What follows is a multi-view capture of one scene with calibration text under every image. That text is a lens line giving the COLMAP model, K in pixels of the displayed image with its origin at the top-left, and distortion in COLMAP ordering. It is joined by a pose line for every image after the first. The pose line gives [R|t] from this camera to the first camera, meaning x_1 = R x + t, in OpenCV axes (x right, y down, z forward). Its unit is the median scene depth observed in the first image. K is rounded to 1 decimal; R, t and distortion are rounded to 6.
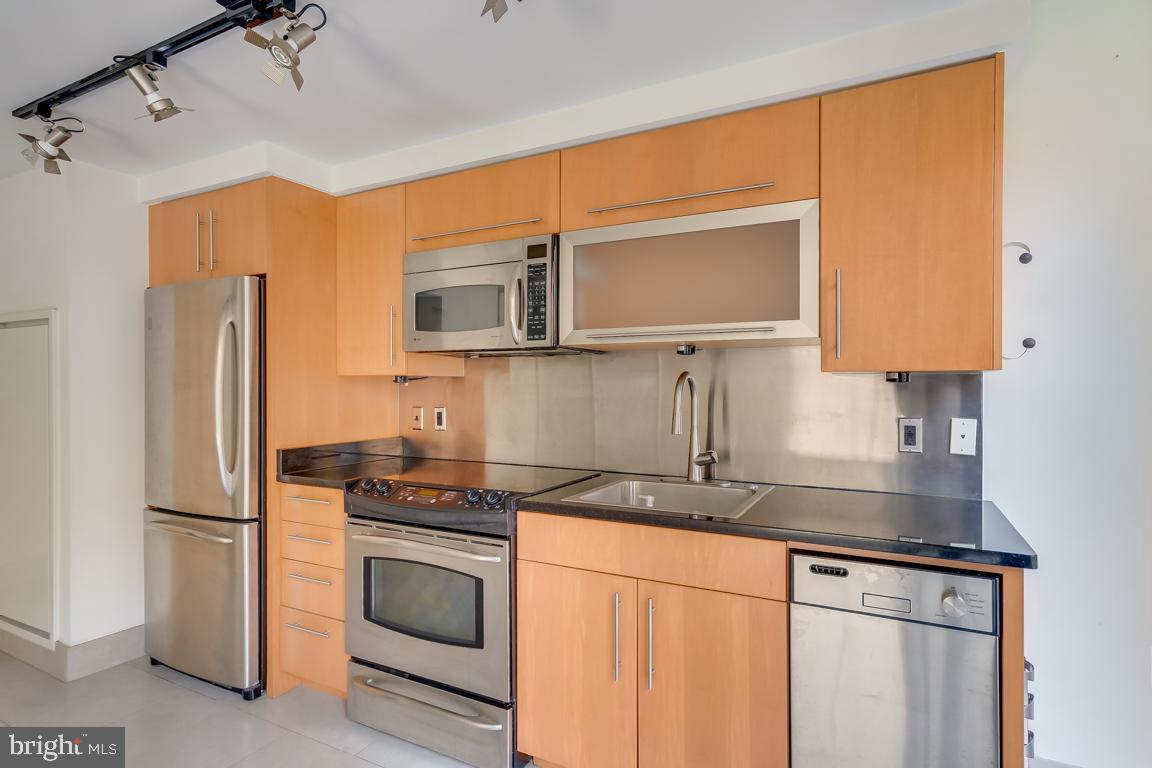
lens RADIAL K [[584.2, 0, 610.1], [0, 584.2, 385.6], [0, 0, 1]] dist [0.003946, 0.001082]
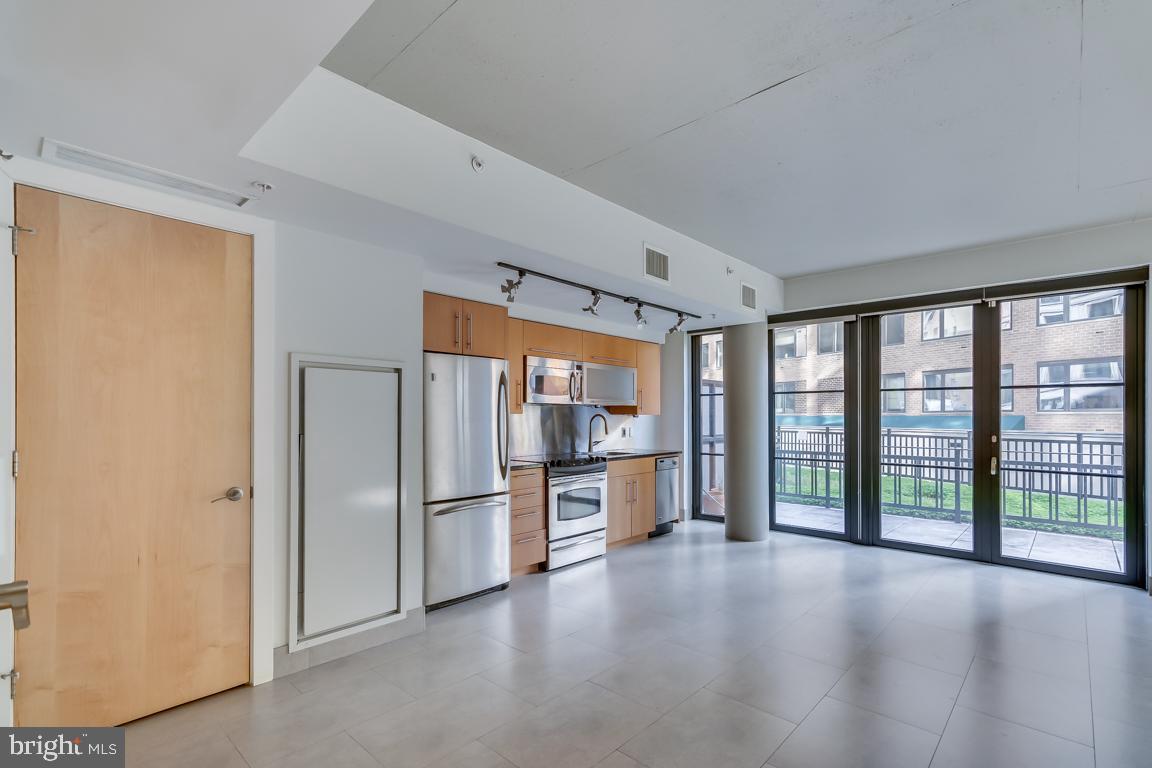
lens RADIAL K [[536.0, 0, 566.7], [0, 536.0, 410.4], [0, 0, 1]] dist [0.014586, 0.002438]
pose [[0.287102, 0.008314, 0.957864, -2.472241], [-0.006240, 0.999957, -0.006809, -0.020529], [-0.957880, -0.004022, 0.287142, 0.366711]]
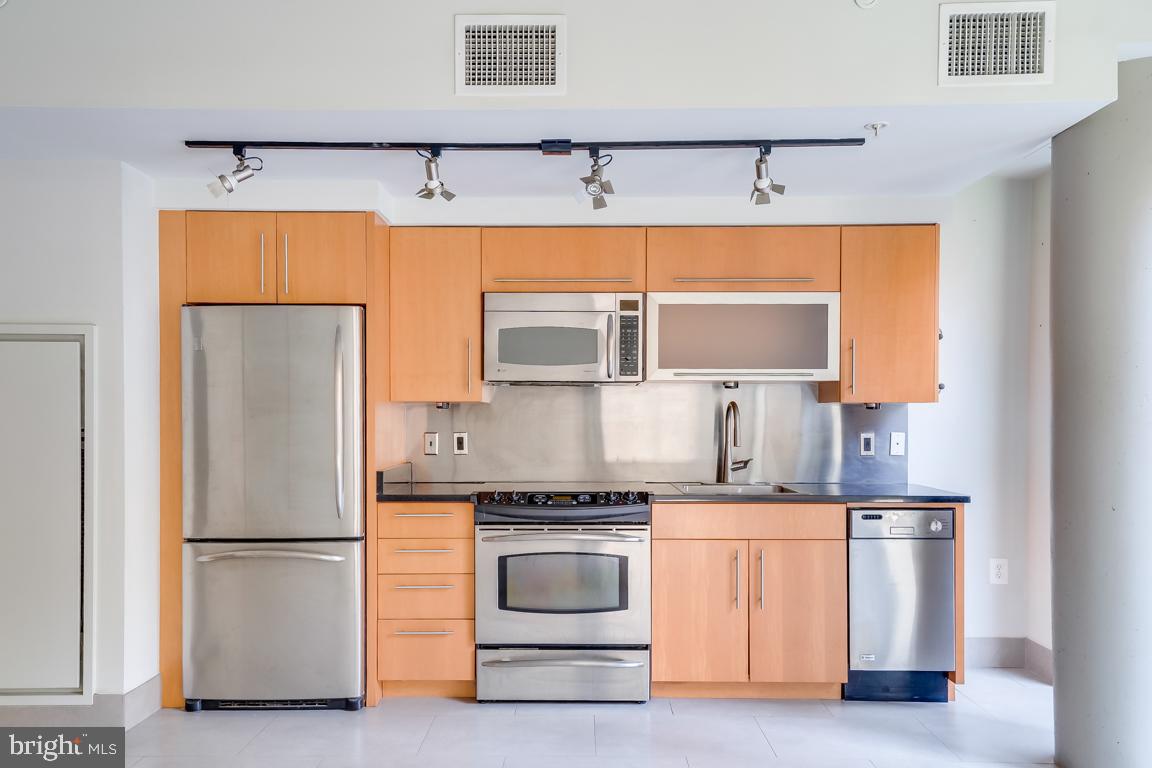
lens RADIAL K [[888.8, 0, 576.9], [0, 888.8, 421.6], [0, 0, 1]] dist [0.039879, -0.001839]
pose [[0.899430, -0.004200, 0.437044, -1.079711], [-0.000235, 0.999949, 0.010094, 0.002696], [-0.437065, -0.009182, 0.899383, -0.691713]]
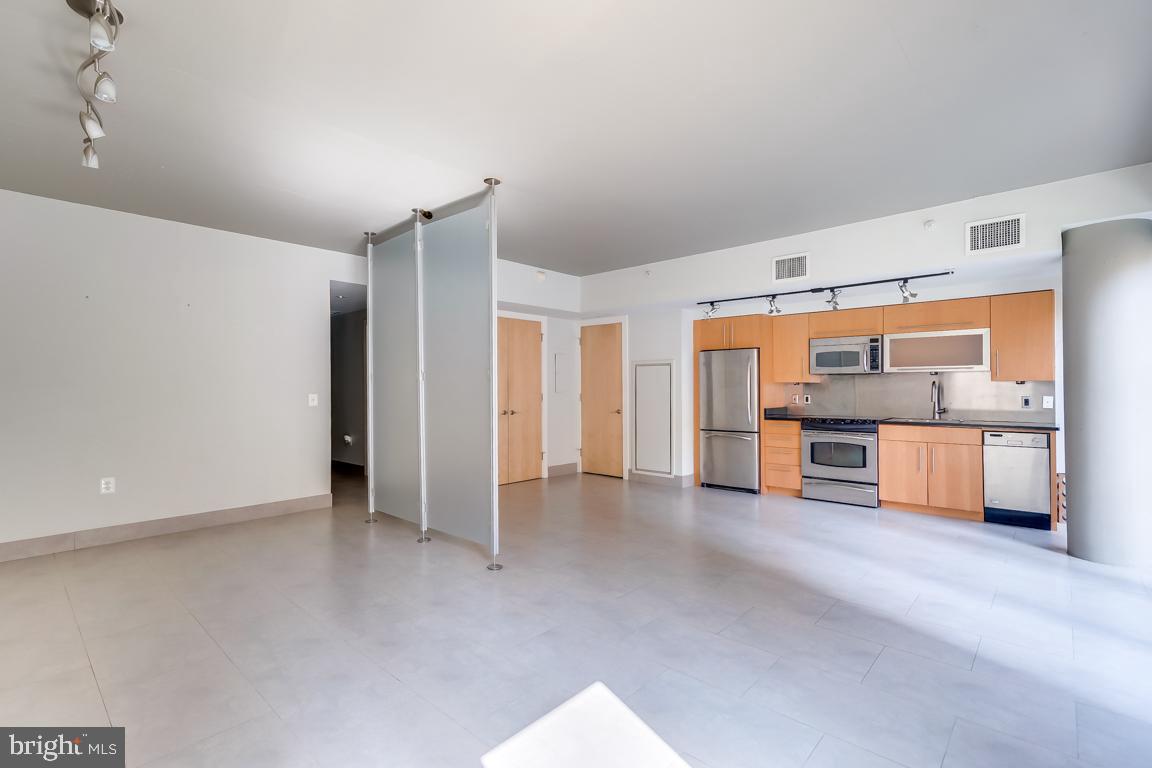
lens RADIAL K [[536.0, 0, 570.1], [0, 536.0, 382.0], [0, 0, 1]] dist [0.014586, 0.002438]
pose [[0.961670, -0.005559, -0.274153, -0.869384], [0.002196, 0.999919, -0.012571, 0.010758], [0.274200, 0.011488, 0.961604, -2.067644]]
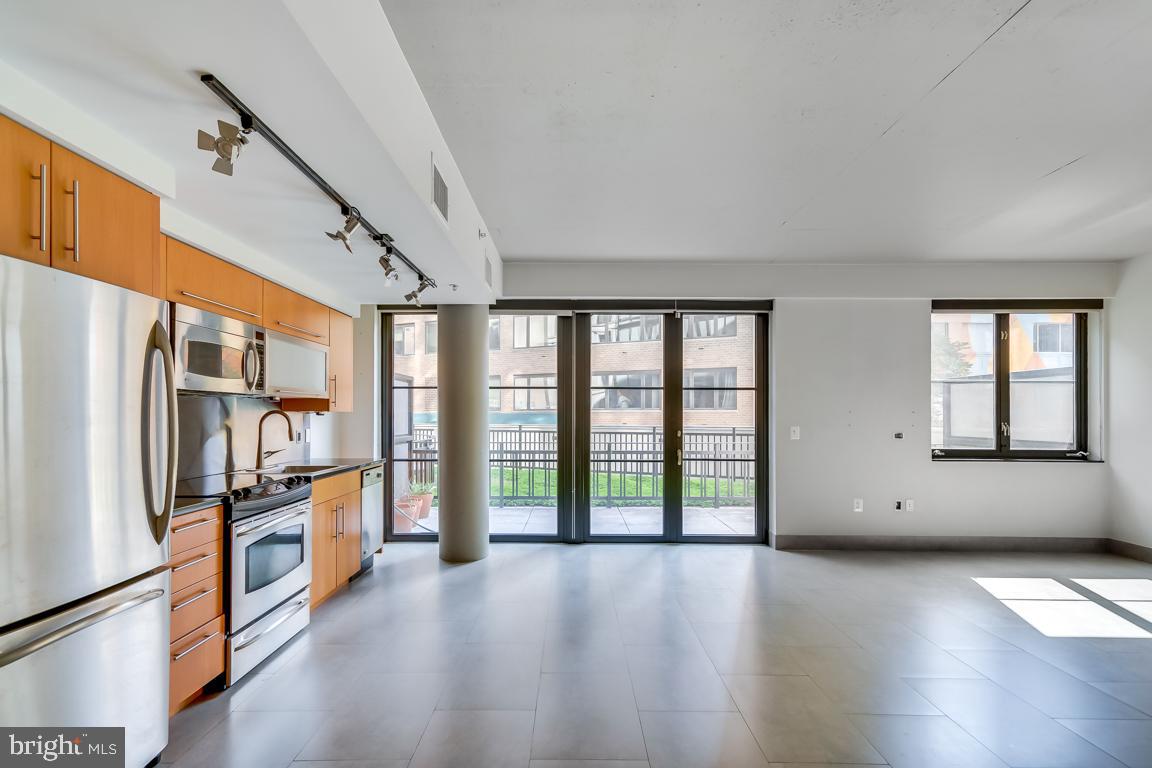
lens RADIAL K [[536.0, 0, 563.0], [0, 536.0, 409.9], [0, 0, 1]] dist [0.014586, 0.002438]
pose [[-0.439132, 0.004627, 0.898411, -1.872839], [-0.007307, 0.999935, -0.008722, -0.014336], [-0.898393, -0.010395, -0.439070, 0.907432]]
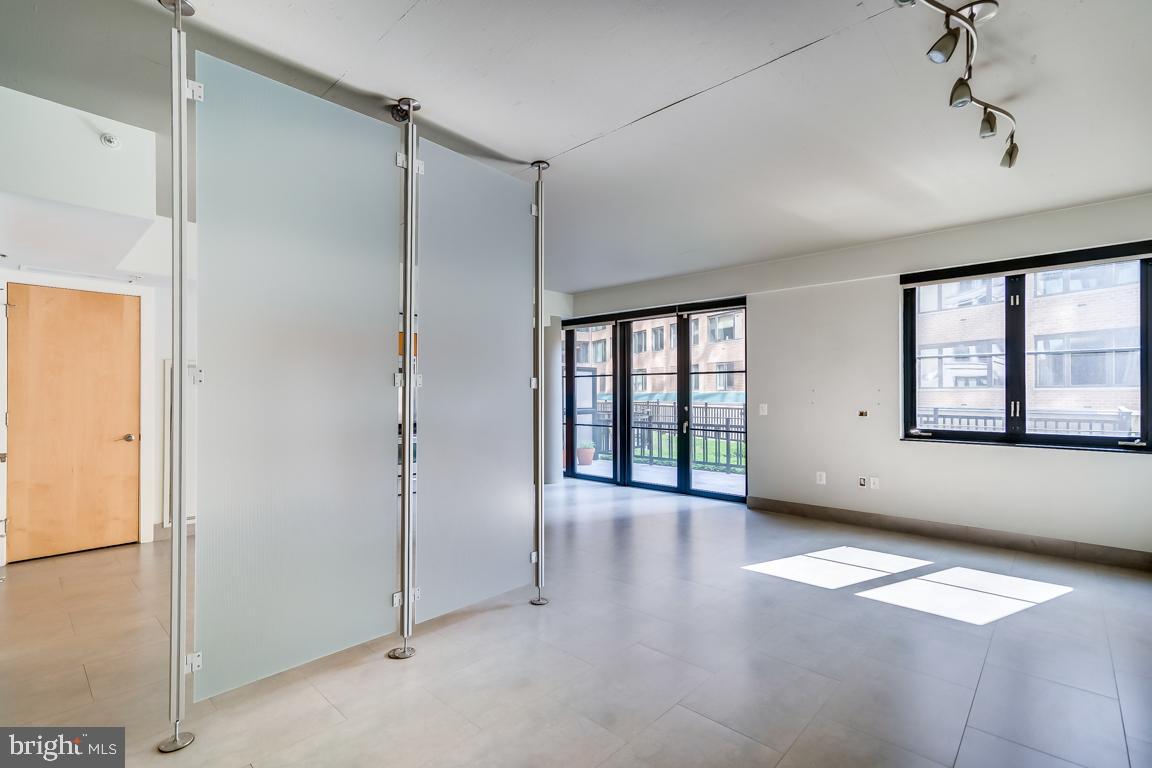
lens RADIAL K [[536.0, 0, 568.1], [0, 536.0, 386.2], [0, 0, 1]] dist [0.014586, 0.002438]
pose [[0.301775, 0.012385, 0.953299, -3.094100], [-0.002153, 0.999922, -0.012309, -0.022907], [-0.953377, 0.001662, 0.301778, -0.944383]]
